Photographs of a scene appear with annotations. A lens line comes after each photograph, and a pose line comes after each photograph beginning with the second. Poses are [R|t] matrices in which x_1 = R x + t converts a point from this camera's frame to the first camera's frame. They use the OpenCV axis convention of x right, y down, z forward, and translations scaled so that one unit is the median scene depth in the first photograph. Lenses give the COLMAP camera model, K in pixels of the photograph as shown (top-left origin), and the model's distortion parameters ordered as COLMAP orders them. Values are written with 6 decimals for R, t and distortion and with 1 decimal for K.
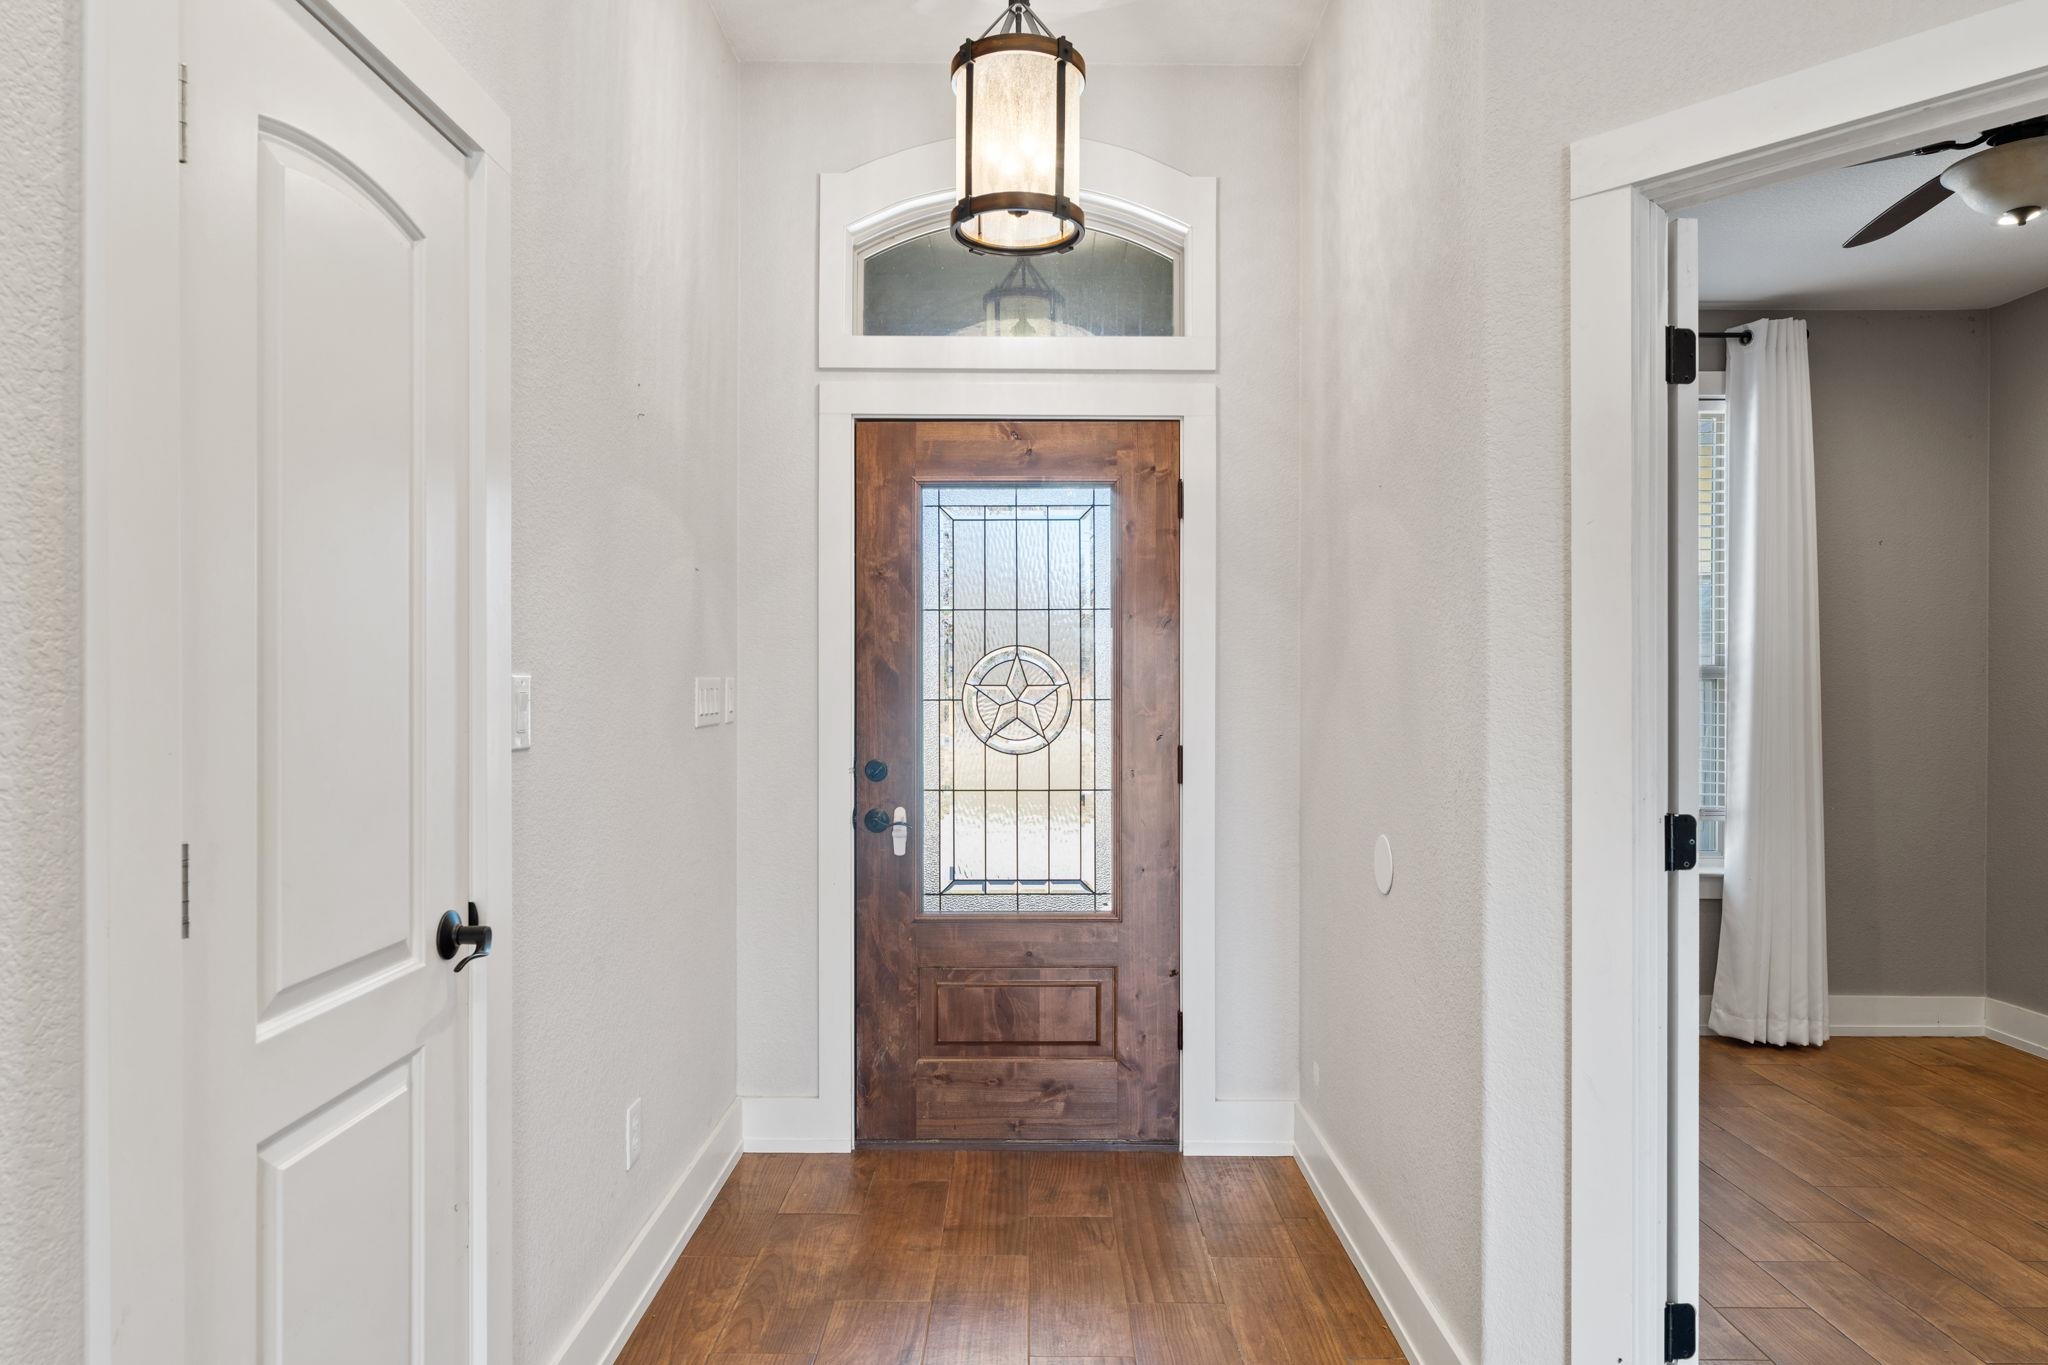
lens RADIAL K [[1188.4, 0, 1022.0], [0, 1188.4, 679.9], [0, 0, 1]] dist [-0.003974, -0.001871]
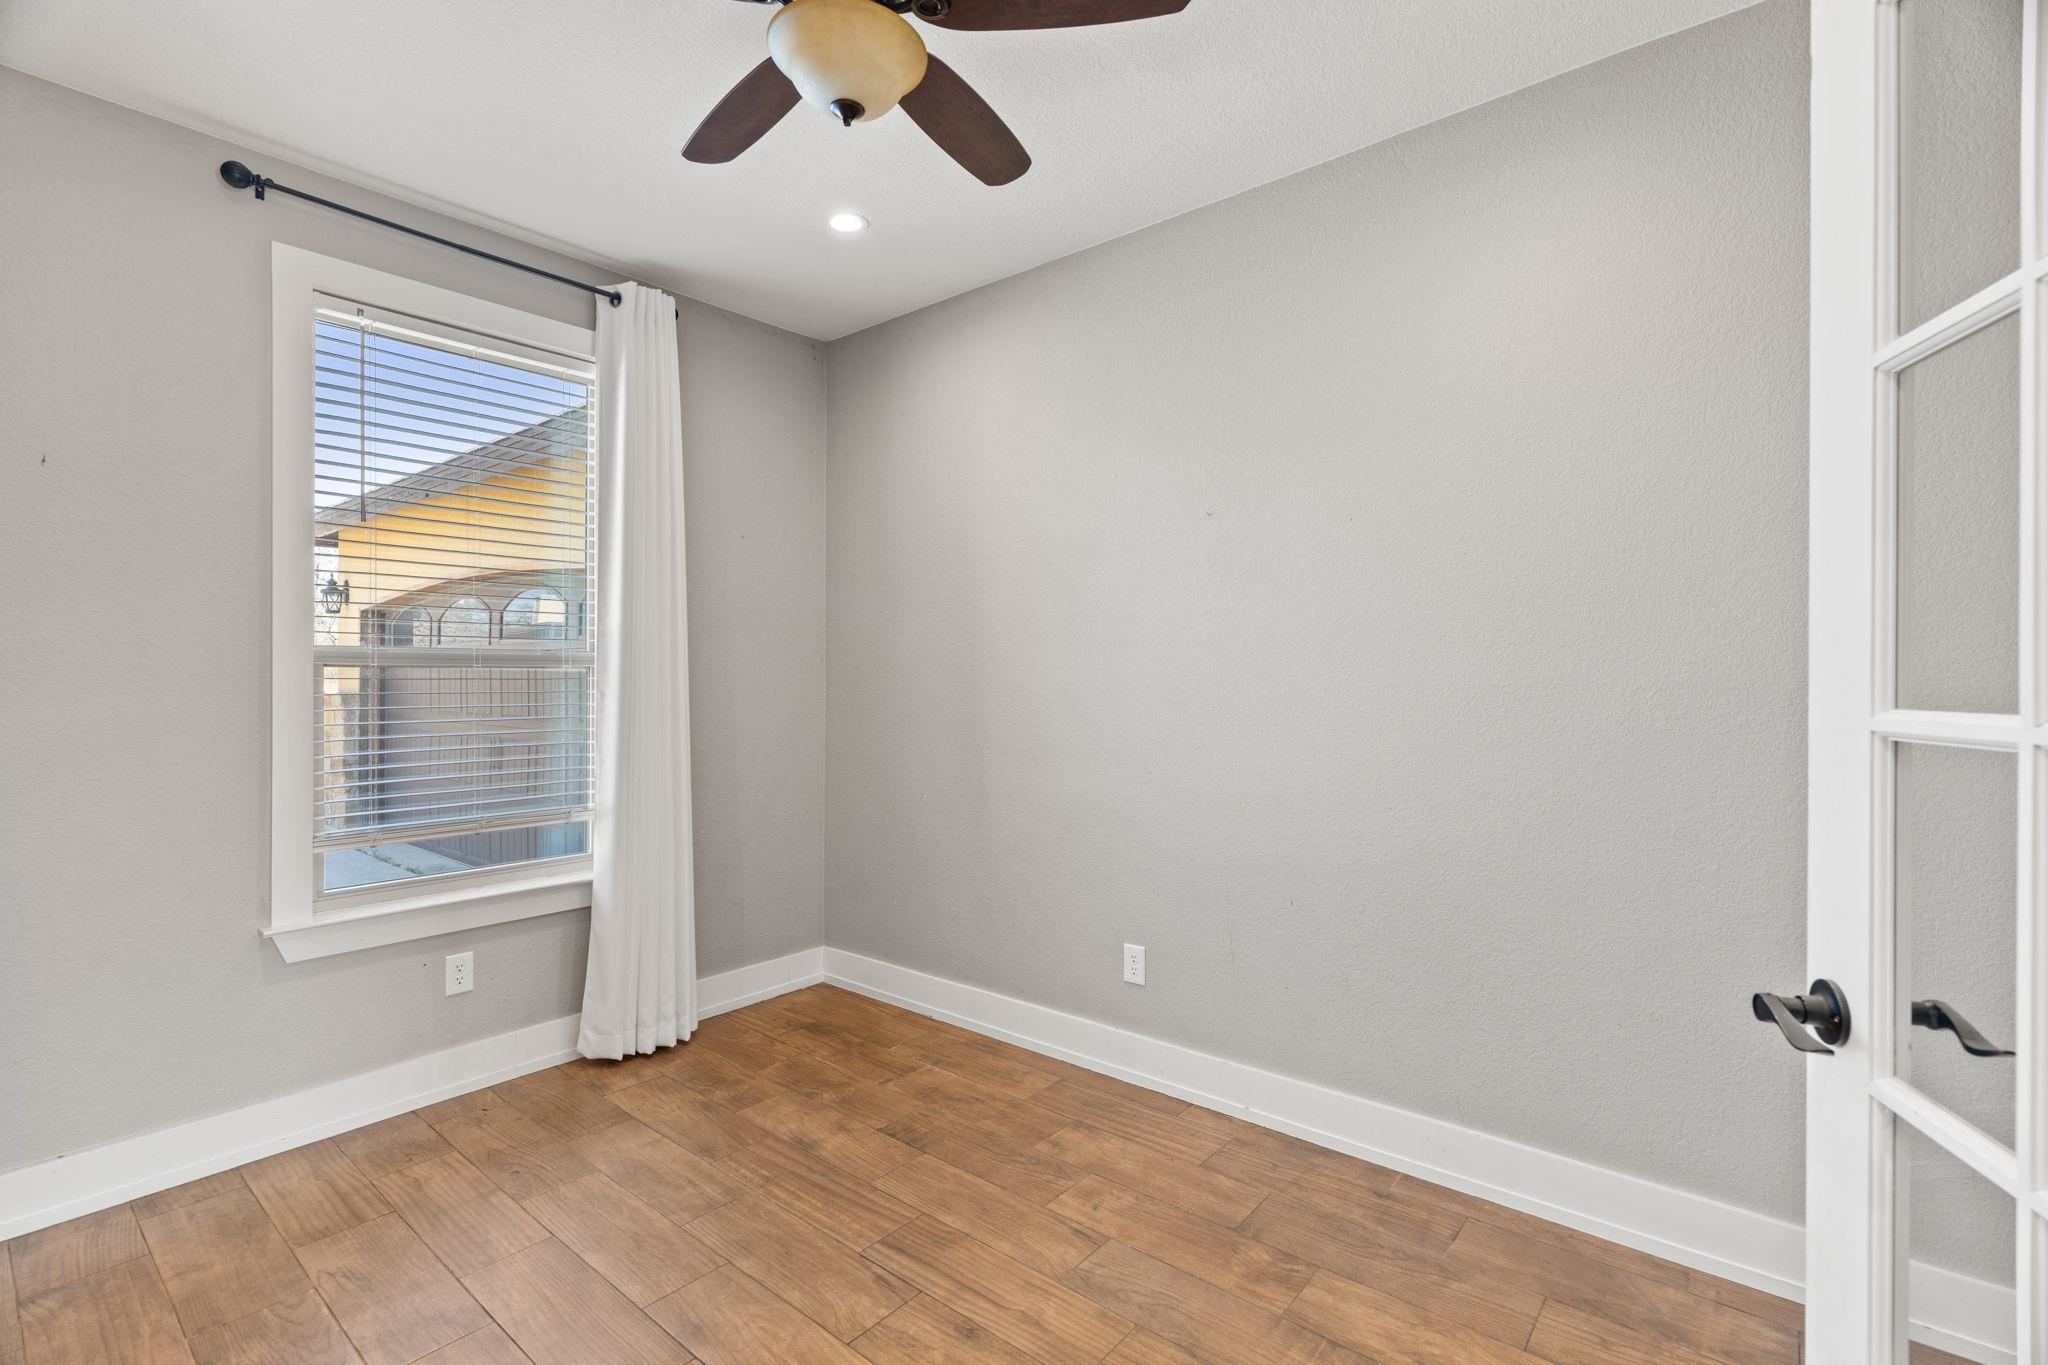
lens RADIAL K [[959.0, 0, 1027.8], [0, 959.0, 676.8], [0, 0, 1]] dist [-0.005003, 0.001503]
pose [[0.634127, -0.006491, 0.773202, 0.242748], [-0.000046, 0.999964, 0.008433, 0.001457], [-0.773229, -0.005383, 0.634104, 0.283633]]
